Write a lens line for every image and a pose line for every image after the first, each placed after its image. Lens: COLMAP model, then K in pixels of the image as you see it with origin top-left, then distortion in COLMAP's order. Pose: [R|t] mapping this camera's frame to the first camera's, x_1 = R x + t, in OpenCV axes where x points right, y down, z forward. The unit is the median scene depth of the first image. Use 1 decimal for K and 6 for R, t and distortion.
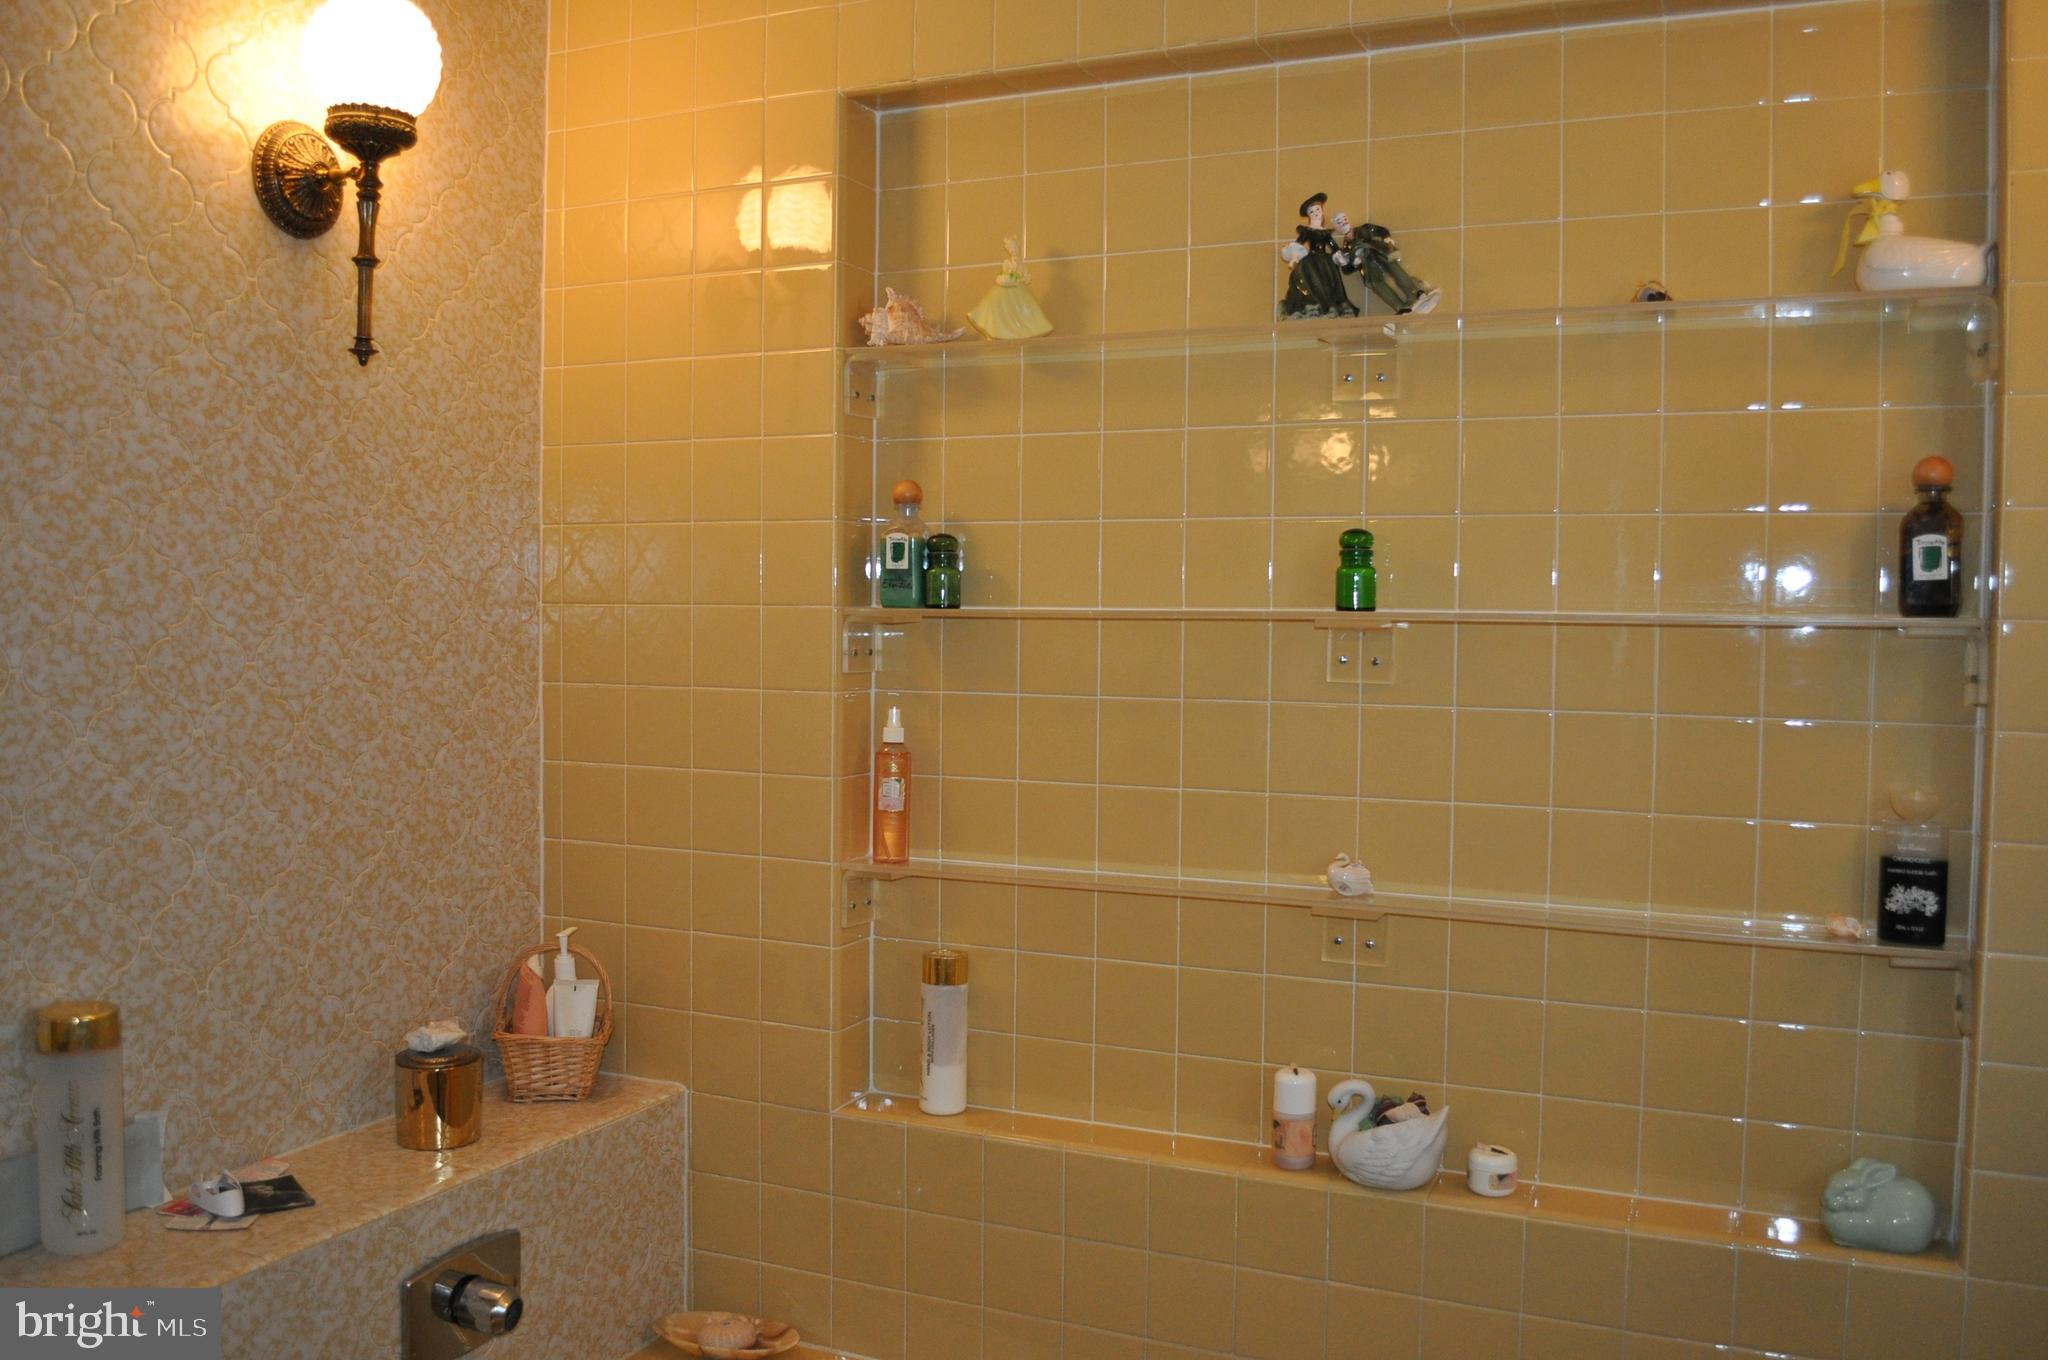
lens RADIAL K [[1656.9, 0, 1025.1], [0, 1656.9, 684.1], [0, 0, 1]] dist [-0.090186, -0.003161]
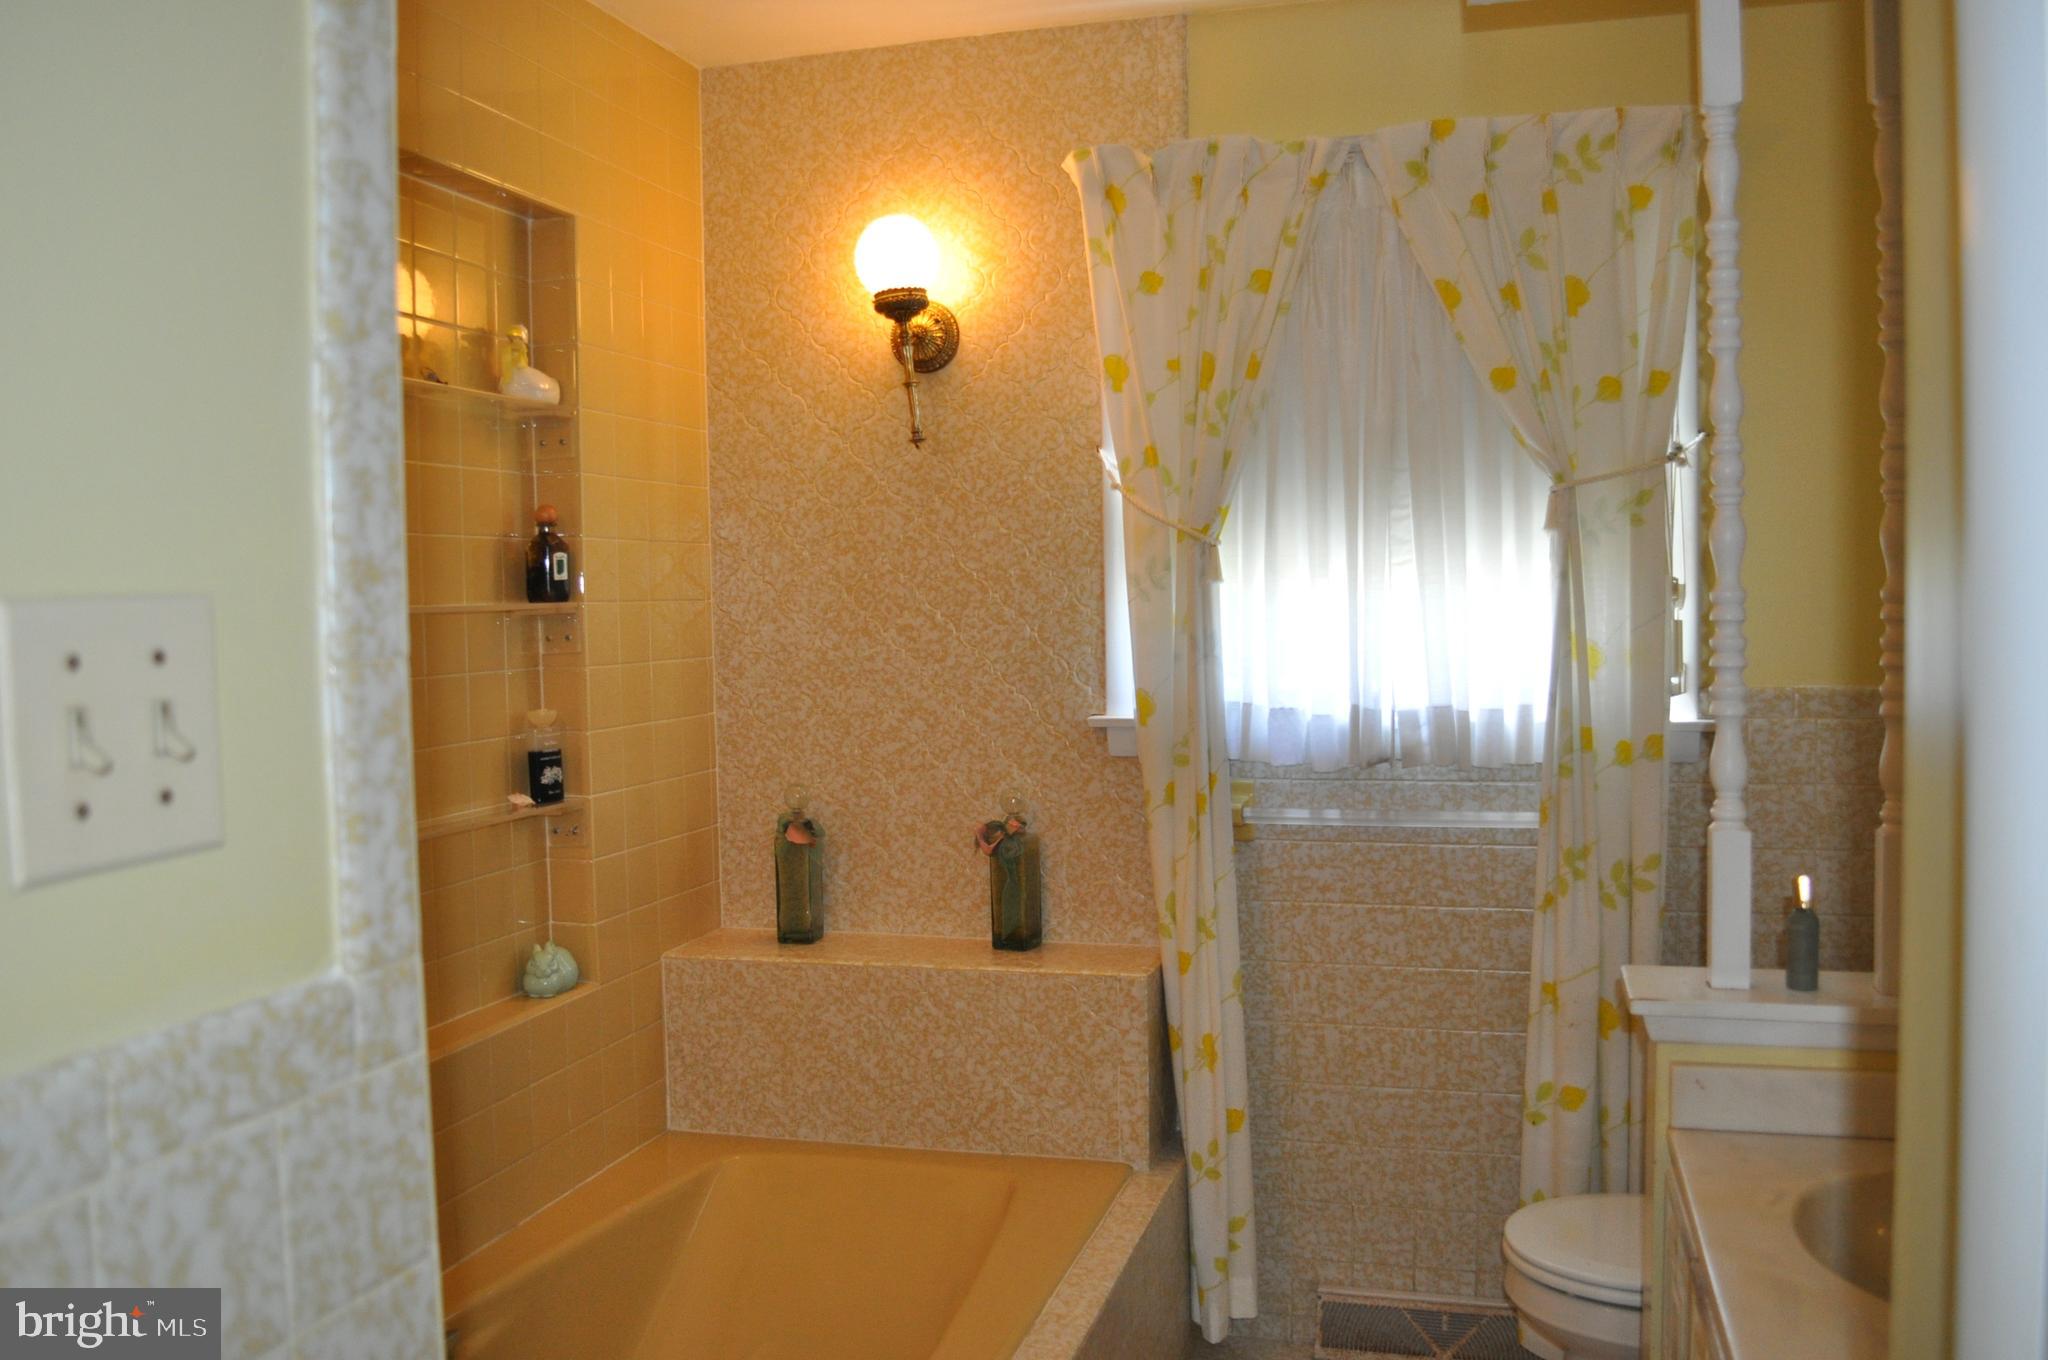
lens RADIAL K [[1656.9, 0, 1025.1], [0, 1656.9, 684.1], [0, 0, 1]] dist [-0.090186, -0.003161]
pose [[0.010465, -0.064495, 0.997863, -1.129739], [0.068876, 0.995594, 0.063626, -0.031911], [-0.997570, 0.068063, 0.014861, 0.498863]]
